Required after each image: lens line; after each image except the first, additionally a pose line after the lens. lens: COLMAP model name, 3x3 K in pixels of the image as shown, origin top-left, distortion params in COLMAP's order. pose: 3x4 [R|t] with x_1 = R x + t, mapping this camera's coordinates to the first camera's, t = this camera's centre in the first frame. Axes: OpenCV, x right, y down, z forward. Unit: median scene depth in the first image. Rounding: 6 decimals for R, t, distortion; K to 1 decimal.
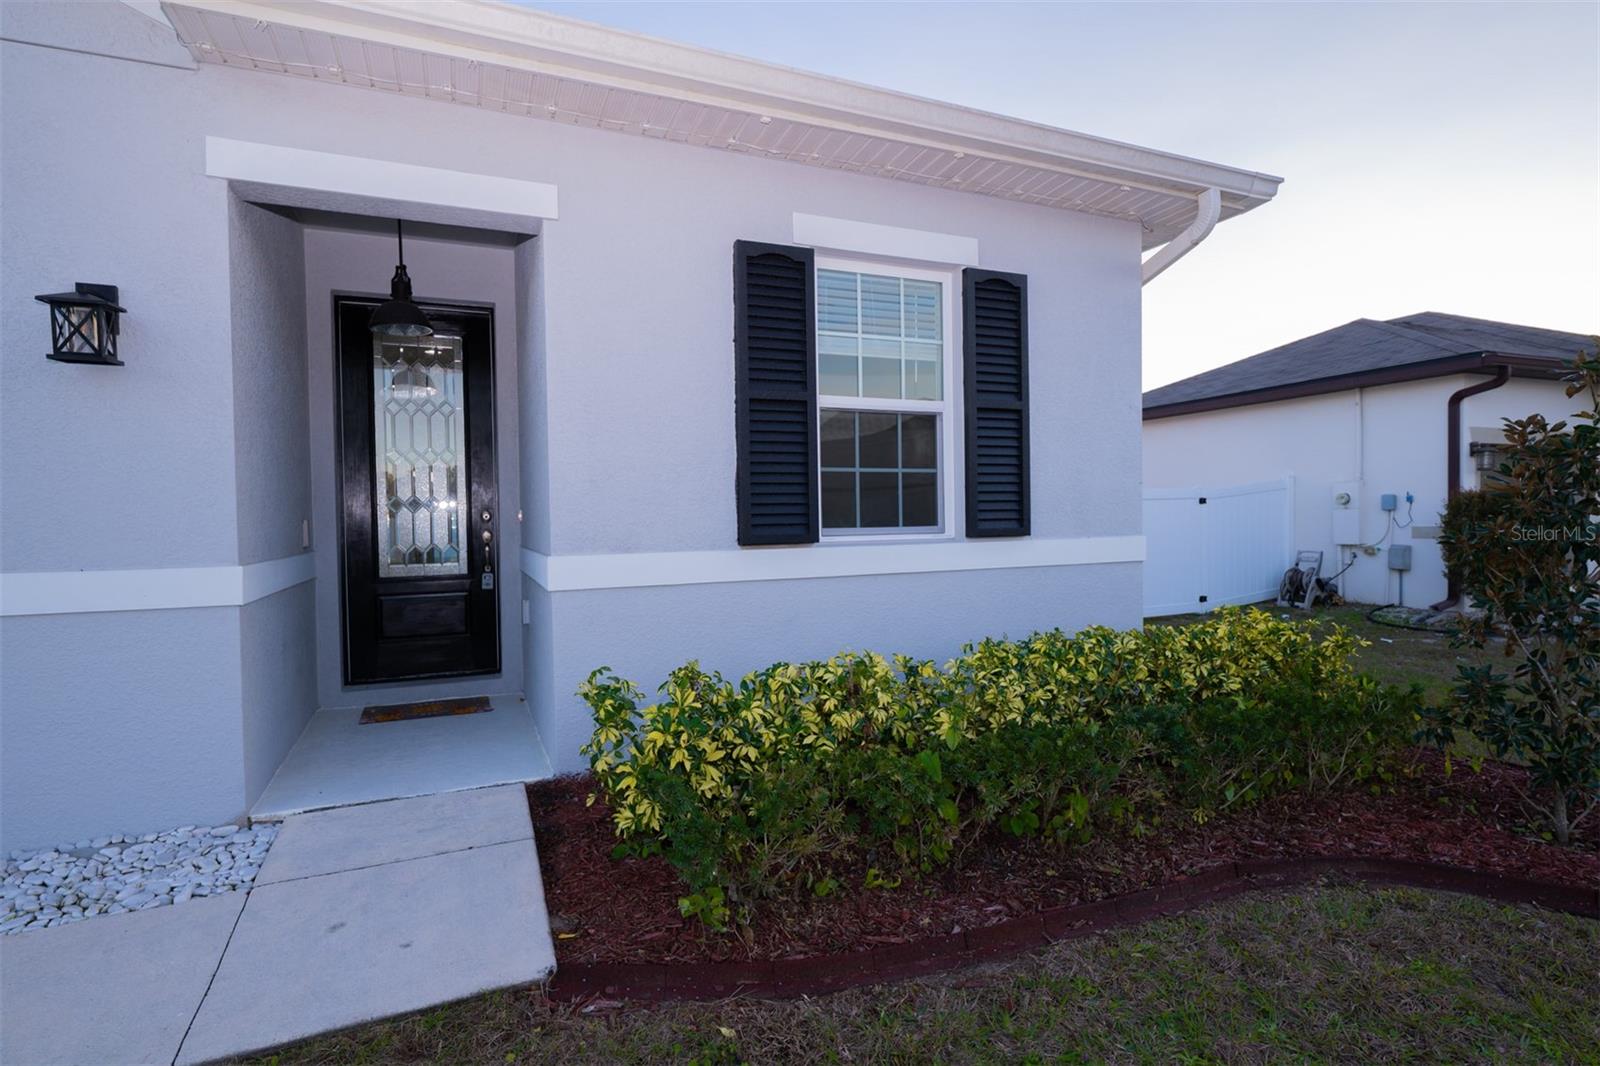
lens RADIAL K [[811.7, 0, 798.3], [0, 811.7, 529.2], [0, 0, 1]] dist [0.001746, -0.002083]
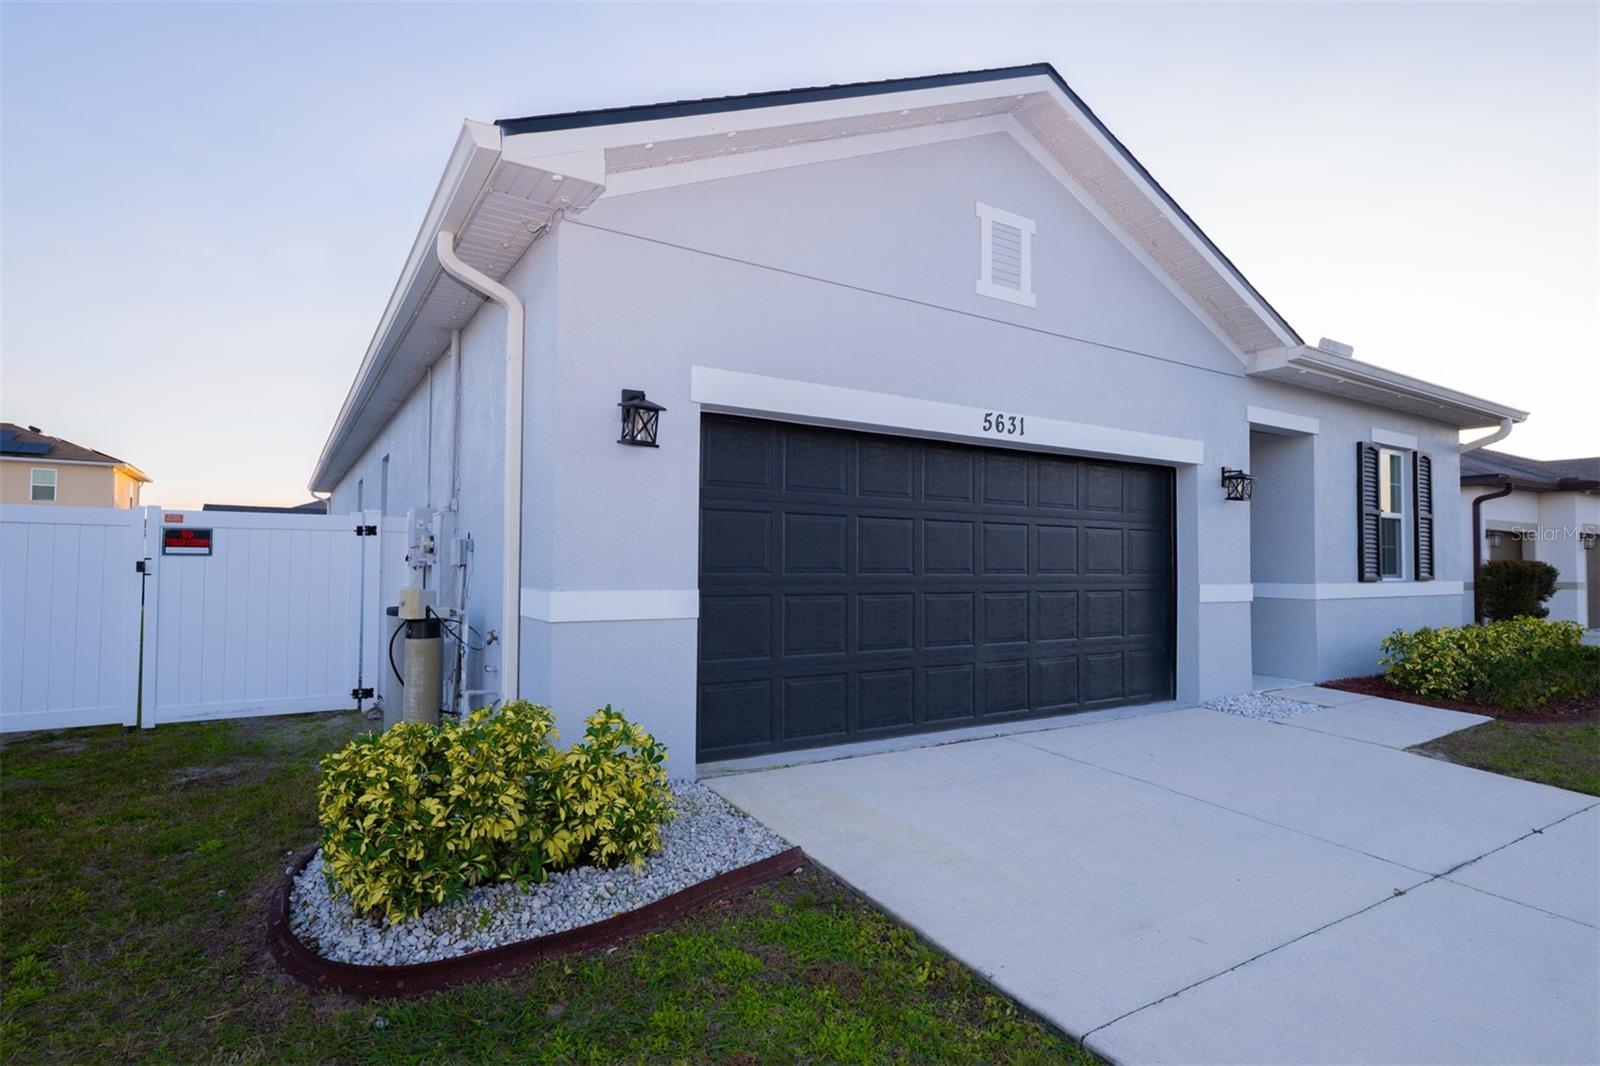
lens RADIAL K [[811.7, 0, 790.4], [0, 811.7, 540.0], [0, 0, 1]] dist [0.001746, -0.002083]
pose [[0.988267, 0.024645, 0.150732, -1.849887], [-0.016974, 0.998505, -0.051966, 0.047392], [-0.151787, 0.048798, 0.987208, -0.874885]]
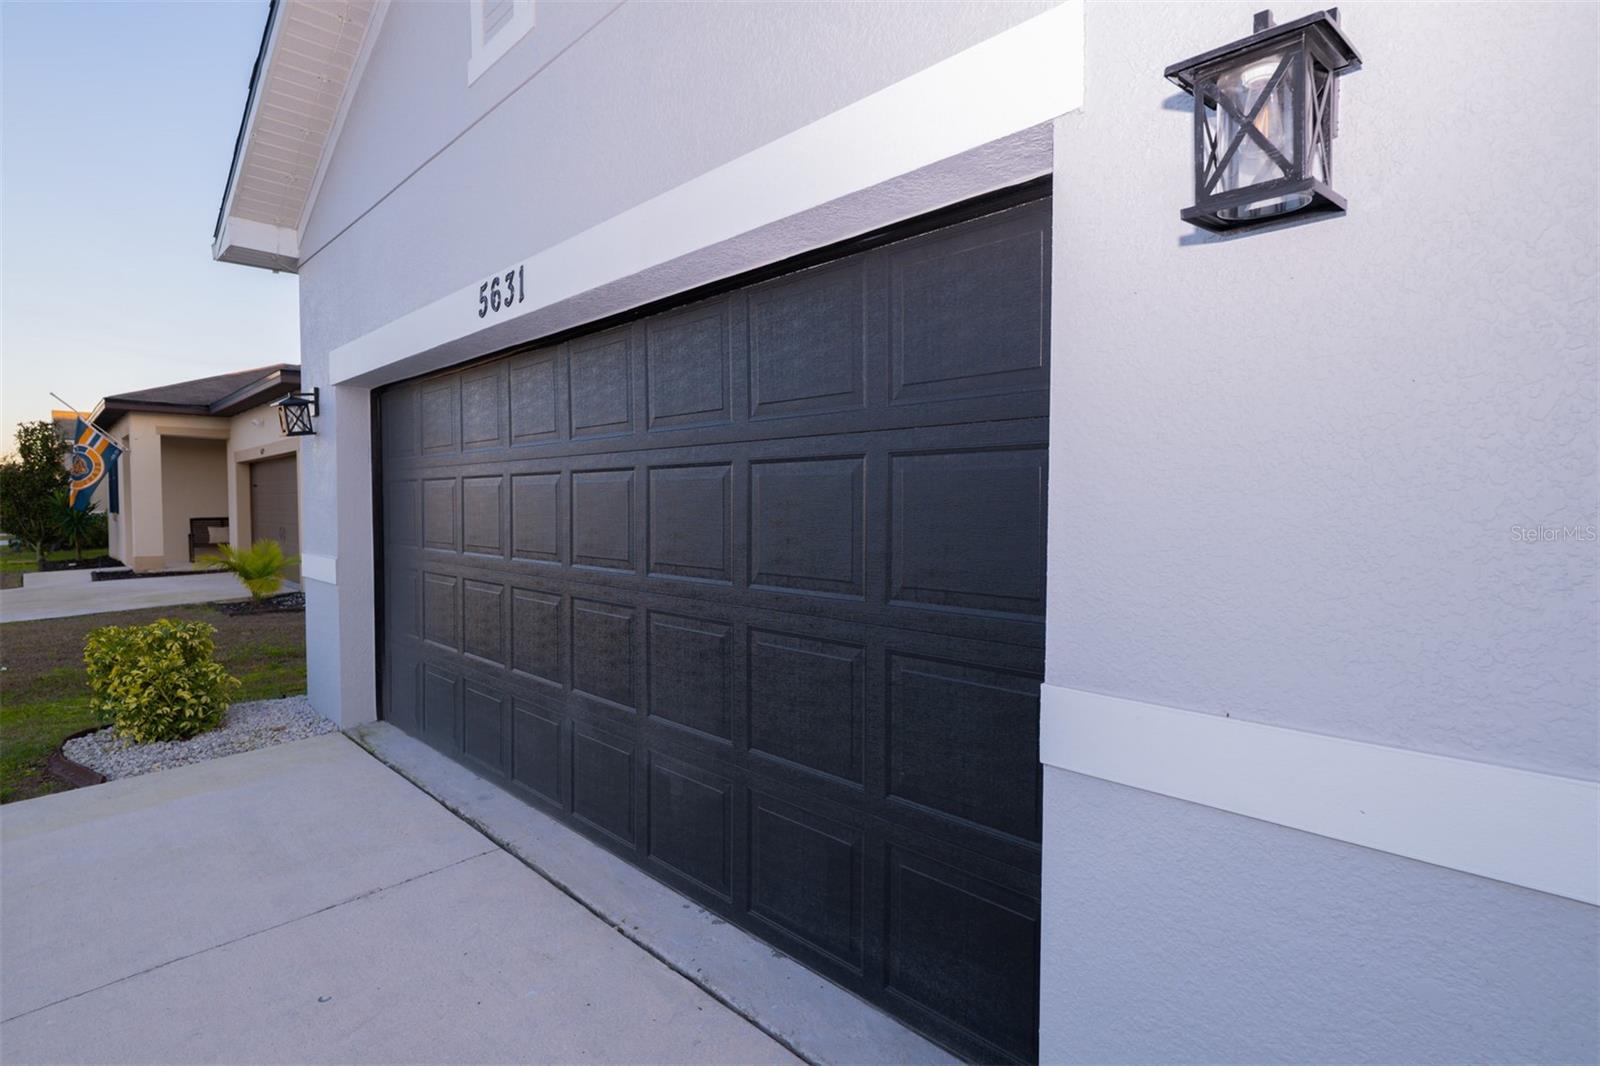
lens RADIAL K [[811.7, 0, 822.8], [0, 811.7, 538.7], [0, 0, 1]] dist [0.001746, -0.002083]
pose [[0.377637, 0.053860, -0.924386, -0.413523], [-0.024591, 0.998538, 0.048135, -0.046266], [0.925627, 0.004554, 0.378410, 0.461879]]
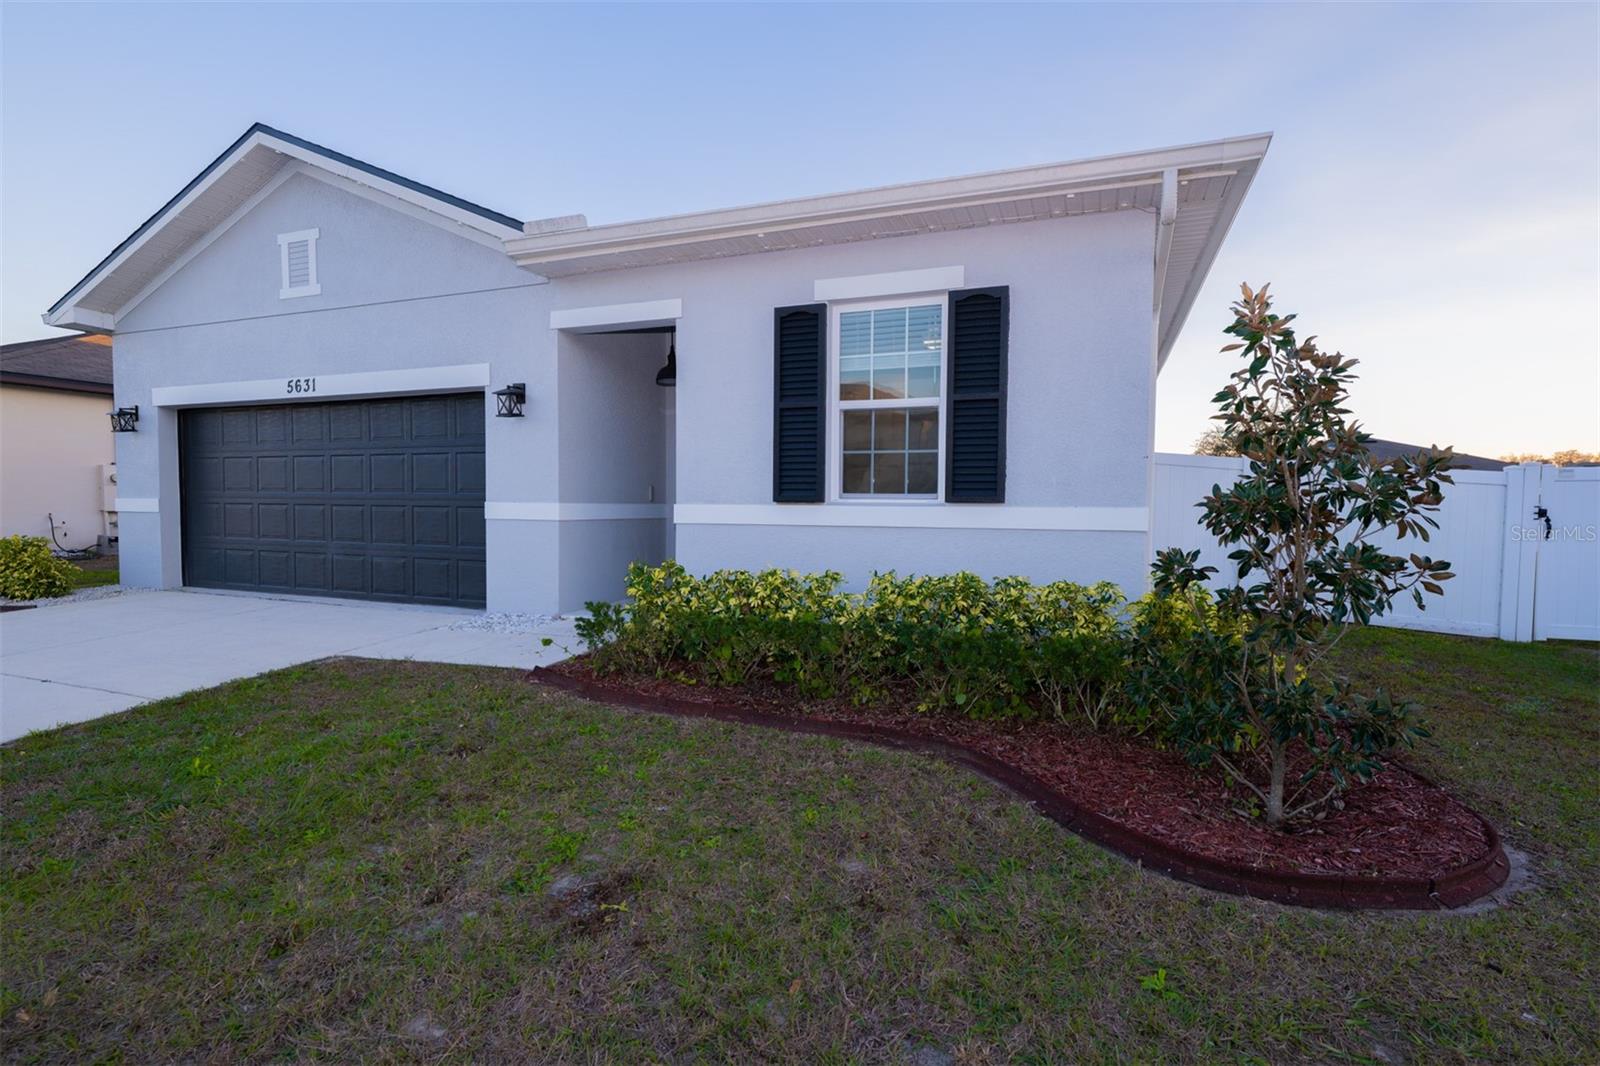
lens RADIAL K [[755.6, 0, 793.7], [0, 755.6, 536.2], [0, 0, 1]] dist [0.002988, 0.002346]
pose [[0.713657, 0.050910, -0.698643, 0.959440], [-0.030172, 0.998664, 0.041952, 0.022450], [0.699845, -0.008859, 0.714239, -0.025624]]
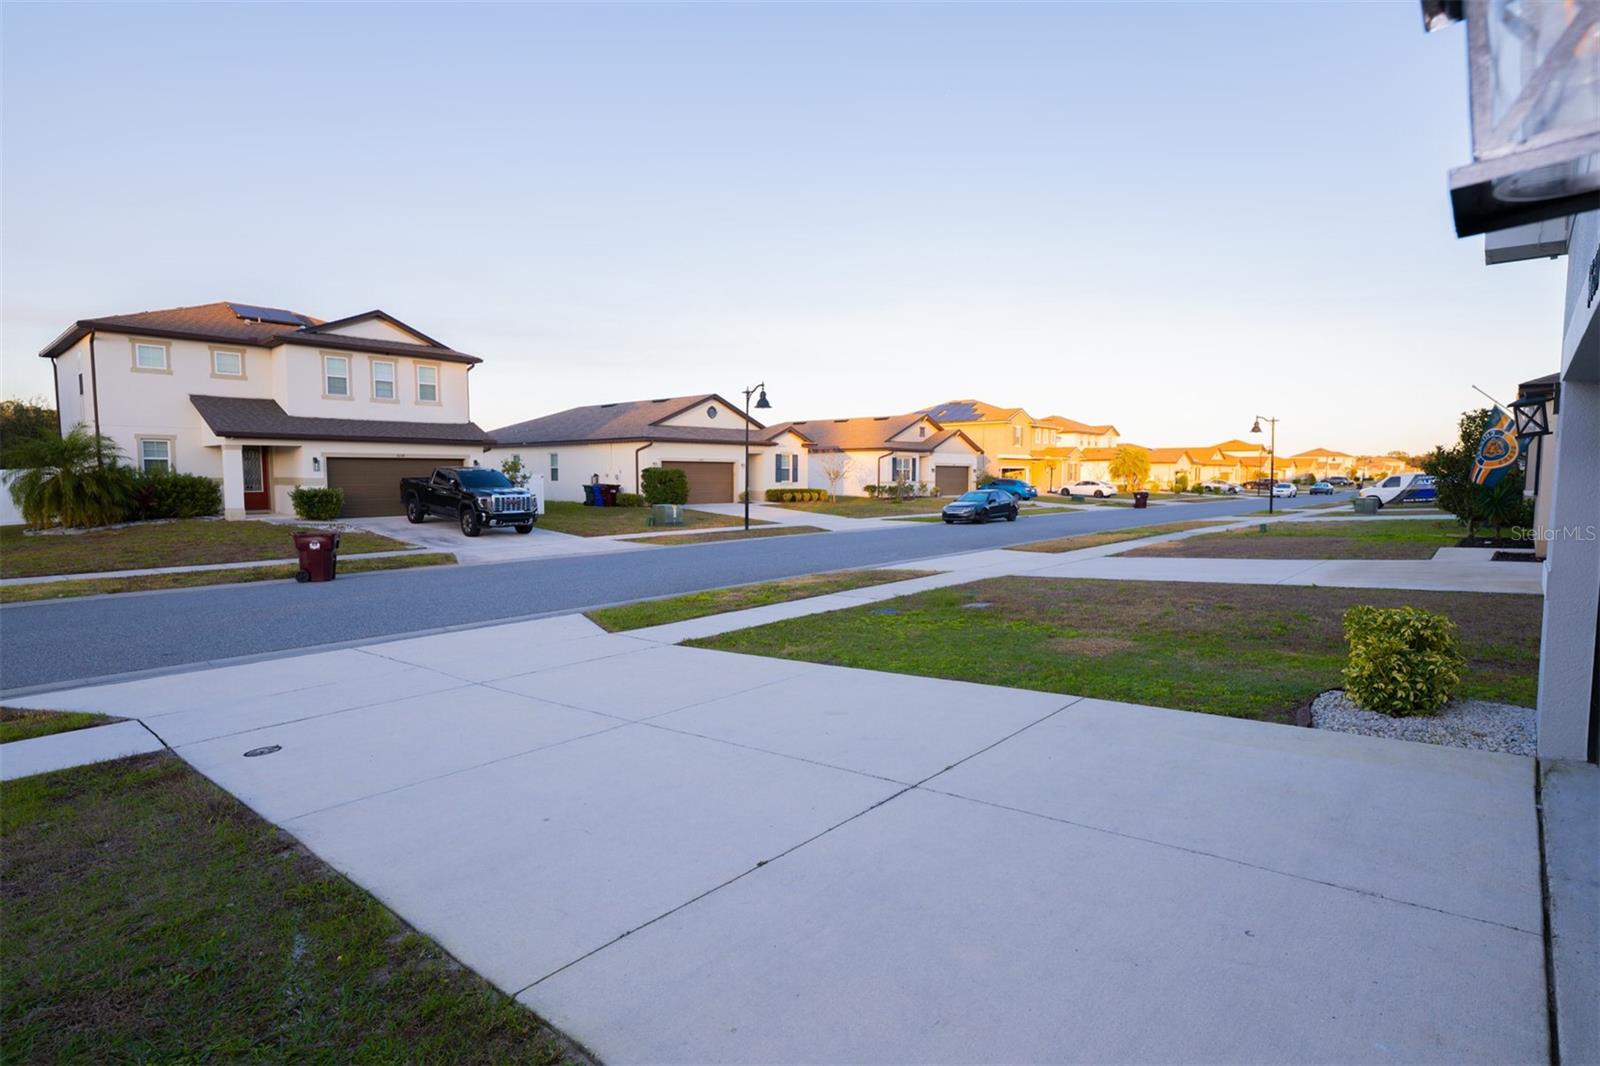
lens RADIAL K [[811.7, 0, 810.0], [0, 811.7, 538.9], [0, 0, 1]] dist [0.001746, -0.002083]
pose [[-0.900133, 0.049306, -0.432816, -0.425394], [0.006060, 0.994895, 0.100736, -0.102072], [0.435573, 0.088053, -0.895836, 0.801123]]
